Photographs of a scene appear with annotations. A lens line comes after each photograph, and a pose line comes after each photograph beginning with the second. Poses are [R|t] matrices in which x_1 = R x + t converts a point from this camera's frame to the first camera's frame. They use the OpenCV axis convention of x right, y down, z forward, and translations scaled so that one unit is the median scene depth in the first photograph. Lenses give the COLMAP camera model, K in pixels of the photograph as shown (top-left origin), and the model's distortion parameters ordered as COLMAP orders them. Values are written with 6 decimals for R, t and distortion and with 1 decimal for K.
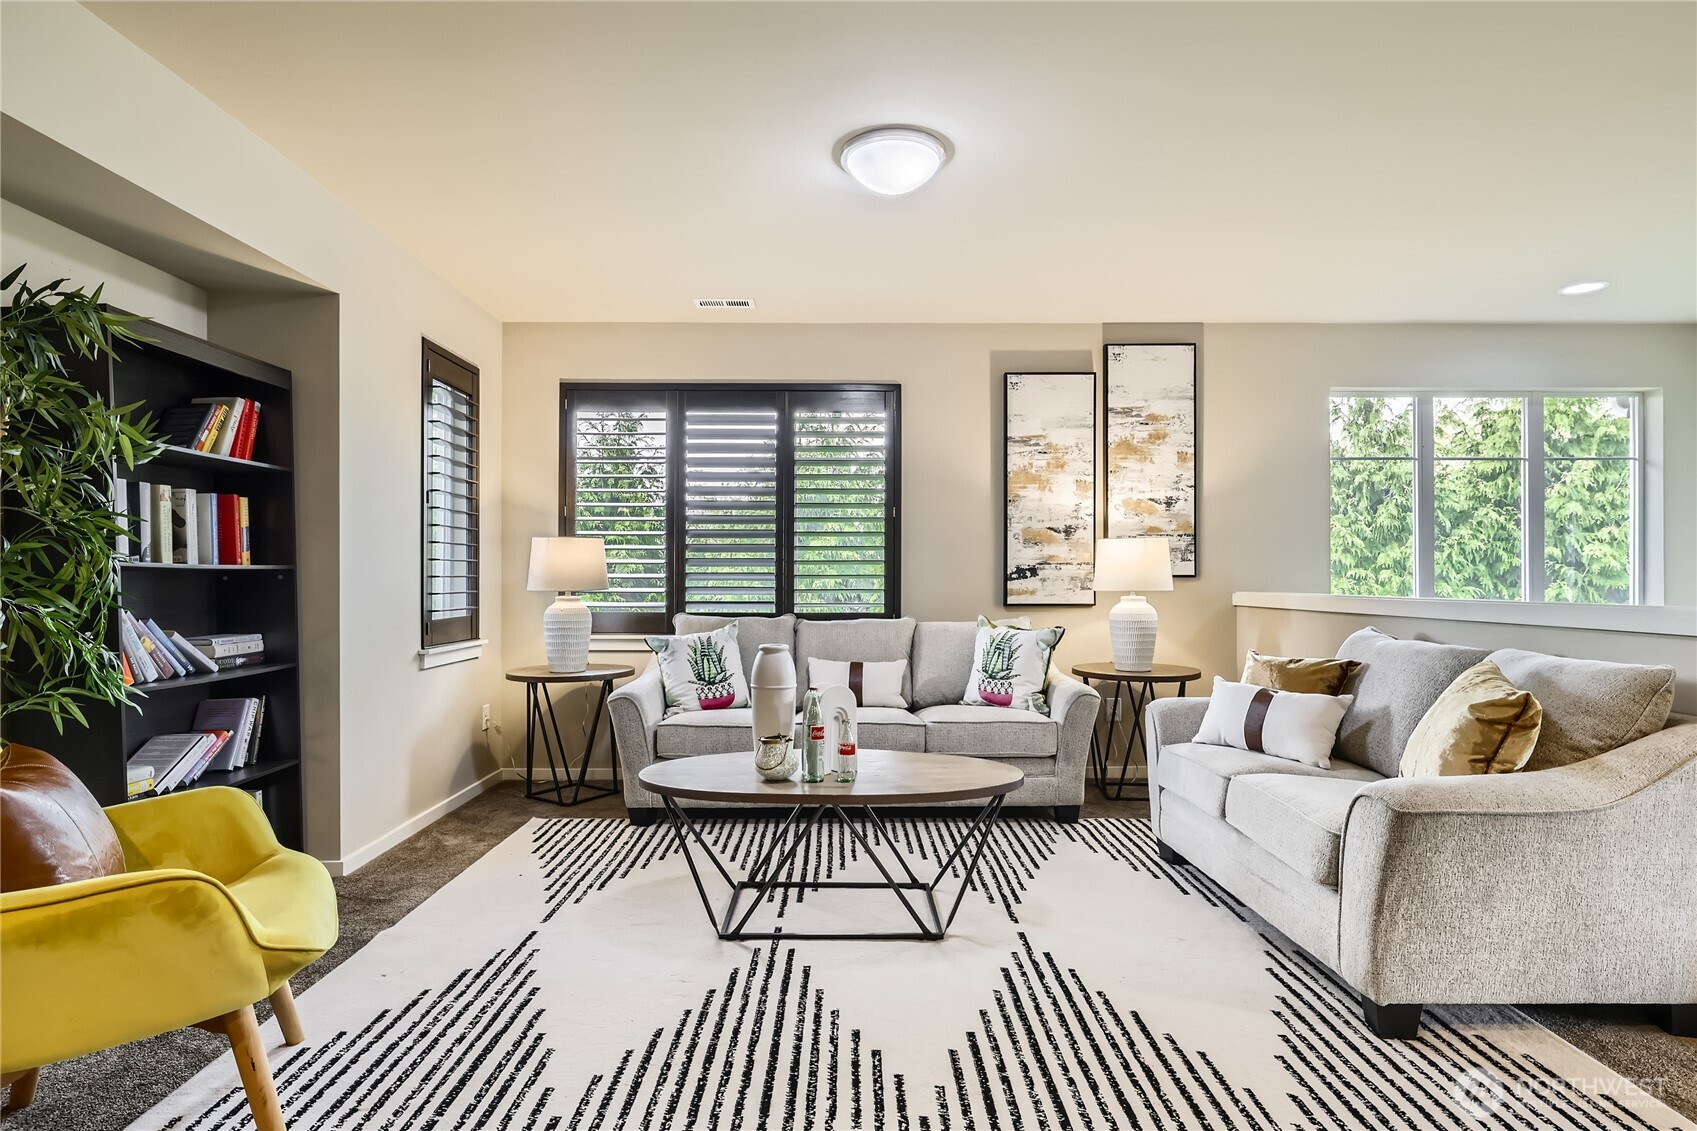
lens RADIAL K [[894.3, 0, 848.2], [0, 894.3, 577.3], [0, 0, 1]] dist [0.004931, 0.001156]
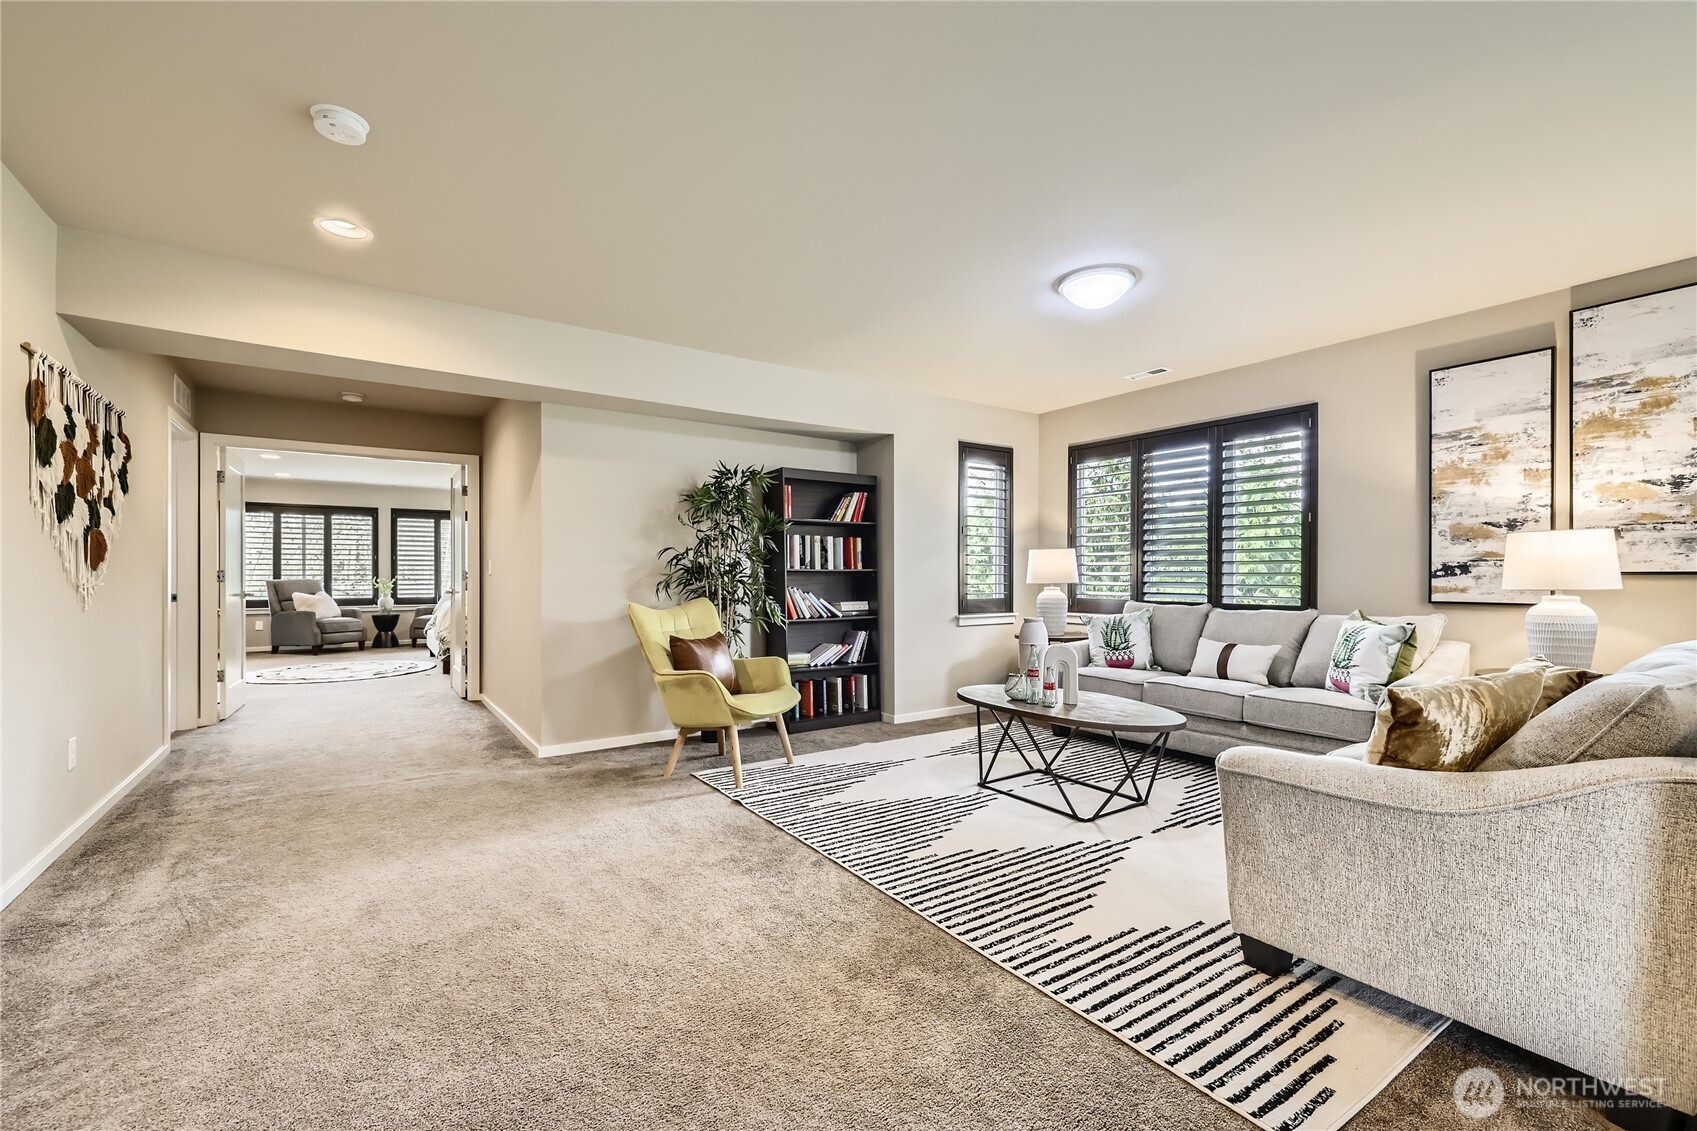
lens RADIAL K [[711.8, 0, 858.5], [0, 711.8, 574.2], [0, 0, 1]] dist [0.000017, -0.000035]
pose [[0.564620, -0.001268, -0.825350, 0.721492], [0.000393, 0.999999, -0.001268, 0.000345], [0.825351, 0.000392, 0.564620, 0.031748]]
